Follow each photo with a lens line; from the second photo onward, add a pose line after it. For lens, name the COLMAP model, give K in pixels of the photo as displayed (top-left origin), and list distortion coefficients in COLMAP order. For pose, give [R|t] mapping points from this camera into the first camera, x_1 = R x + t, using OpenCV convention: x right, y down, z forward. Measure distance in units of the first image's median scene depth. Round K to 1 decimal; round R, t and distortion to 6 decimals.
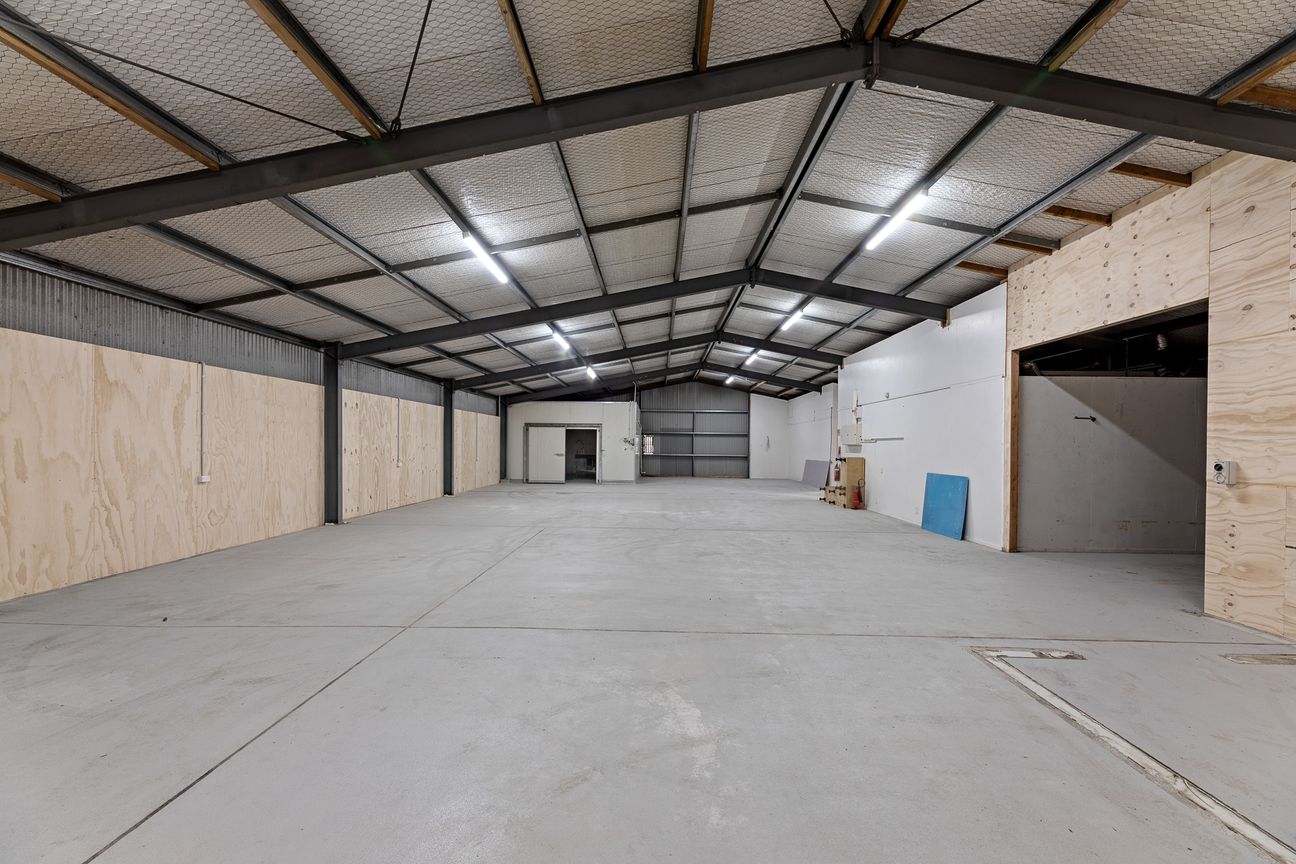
lens RADIAL K [[525.4, 0, 643.9], [0, 525.4, 447.3], [0, 0, 1]] dist [-0.000170, 0.000218]
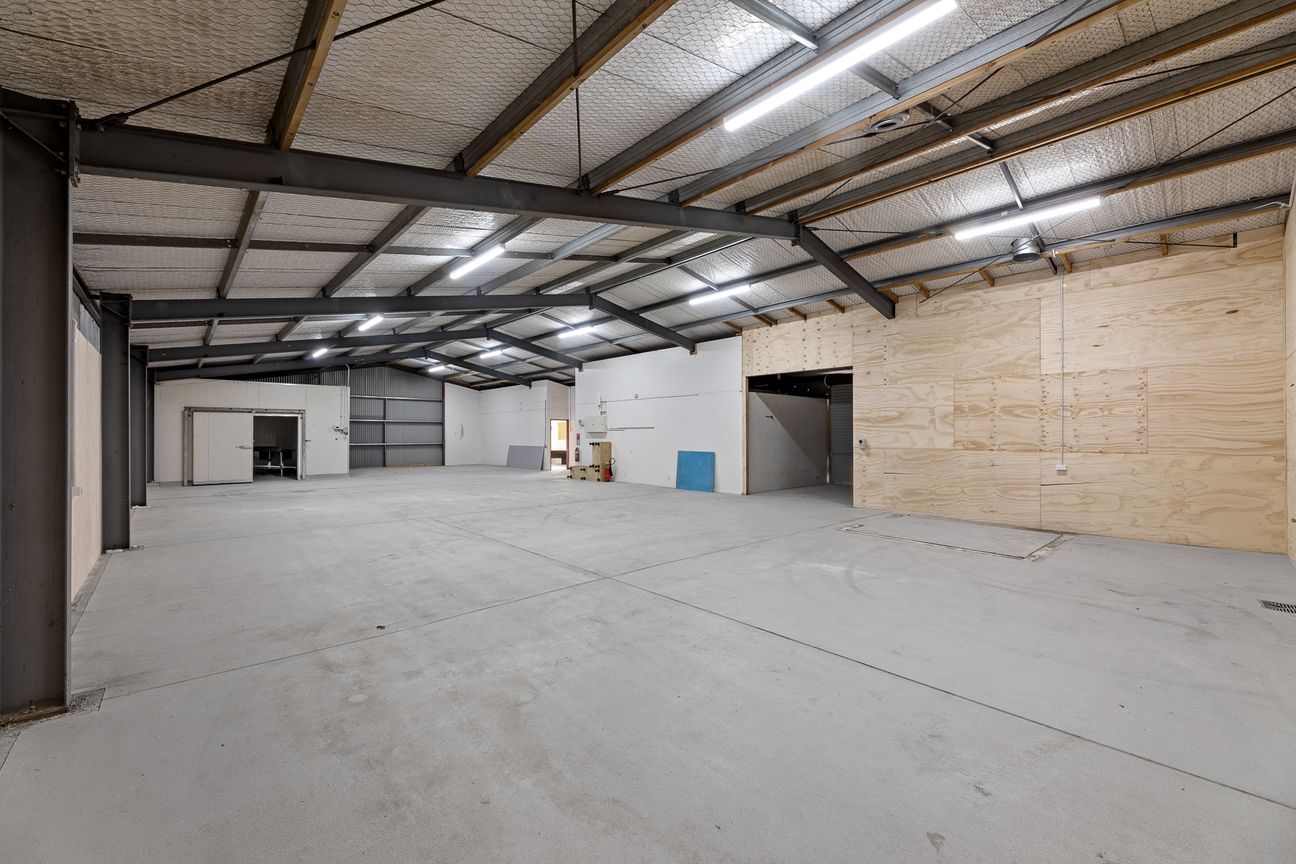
lens RADIAL K [[519.9, 0, 639.1], [0, 519.9, 431.9], [0, 0, 1]] dist [-0.000576, 0.000238]
pose [[0.729254, -0.008062, 0.684196, -0.705360], [0.010611, 0.999944, 0.000474, -0.008984], [-0.684161, 0.006915, 0.729298, 0.006207]]
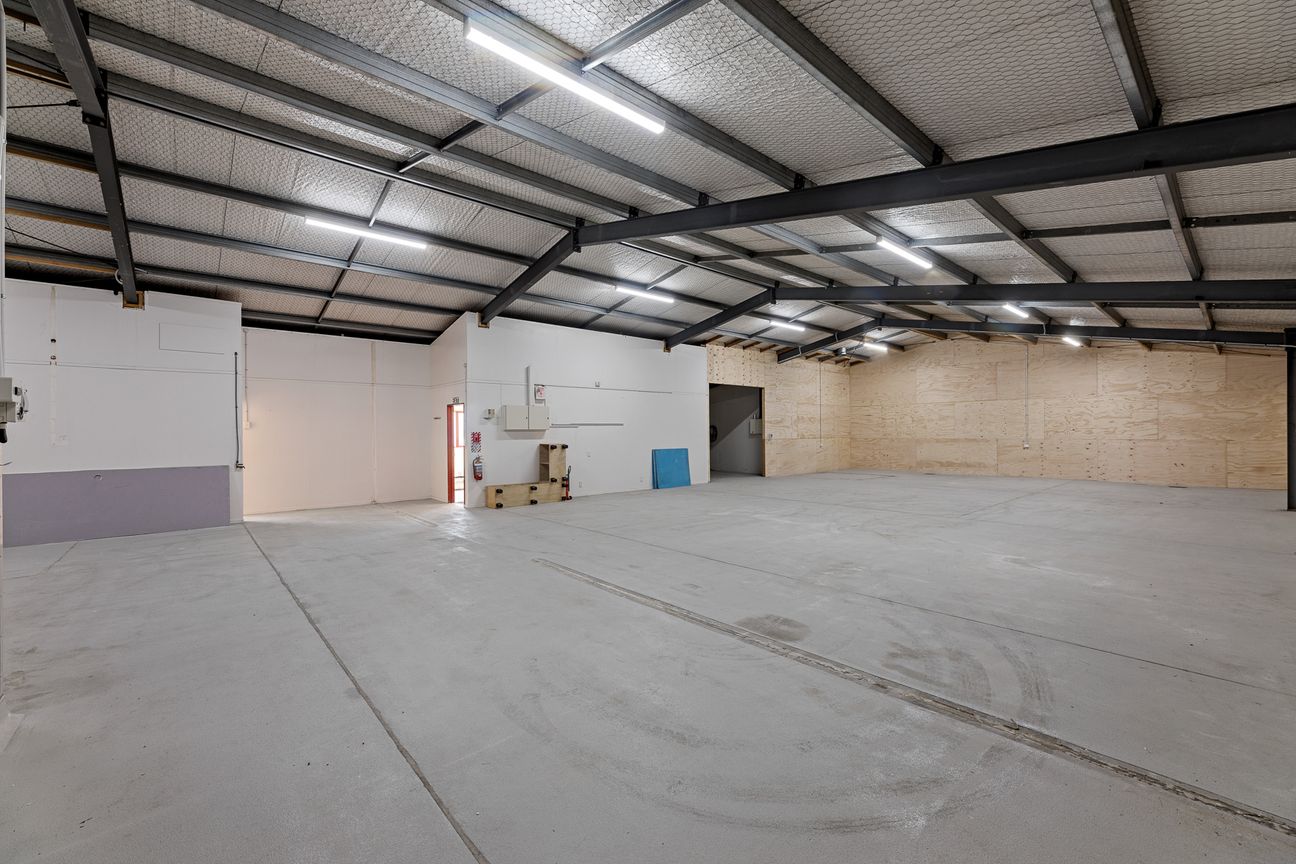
lens RADIAL K [[519.9, 0, 639.1], [0, 519.9, 431.9], [0, 0, 1]] dist [-0.000576, 0.000238]
pose [[-0.675588, -0.009873, 0.737214, -0.595396], [0.000312, 0.999906, 0.013677, -0.022611], [-0.737280, 0.009470, -0.675521, 2.538677]]
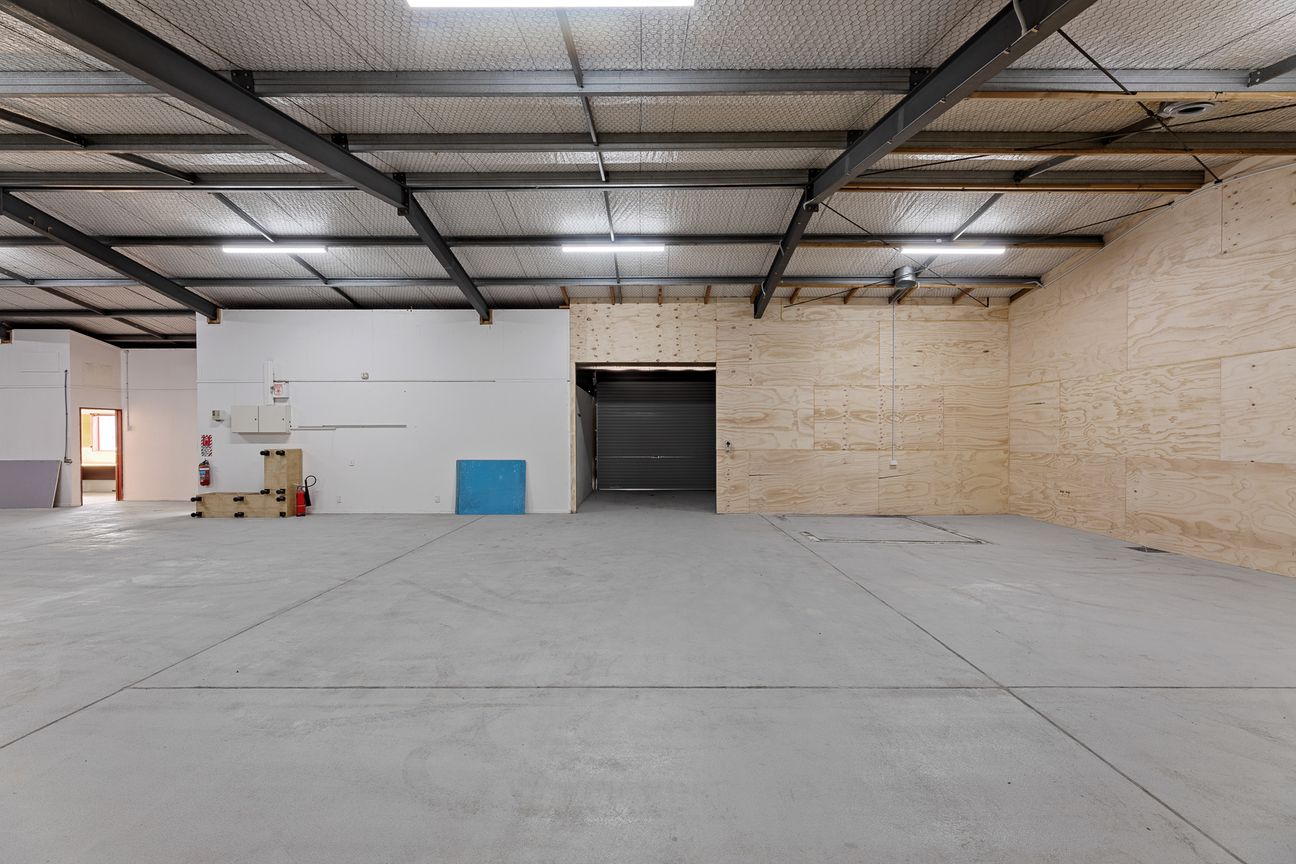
lens RADIAL K [[531.3, 0, 645.8], [0, 531.3, 444.0], [0, 0, 1]] dist [0.004539, 0.000539]
pose [[-0.027741, -0.030200, 0.999159, -0.660615], [0.004202, 0.999531, 0.030328, -0.016869], [-0.999606, 0.005040, -0.027601, 0.853392]]
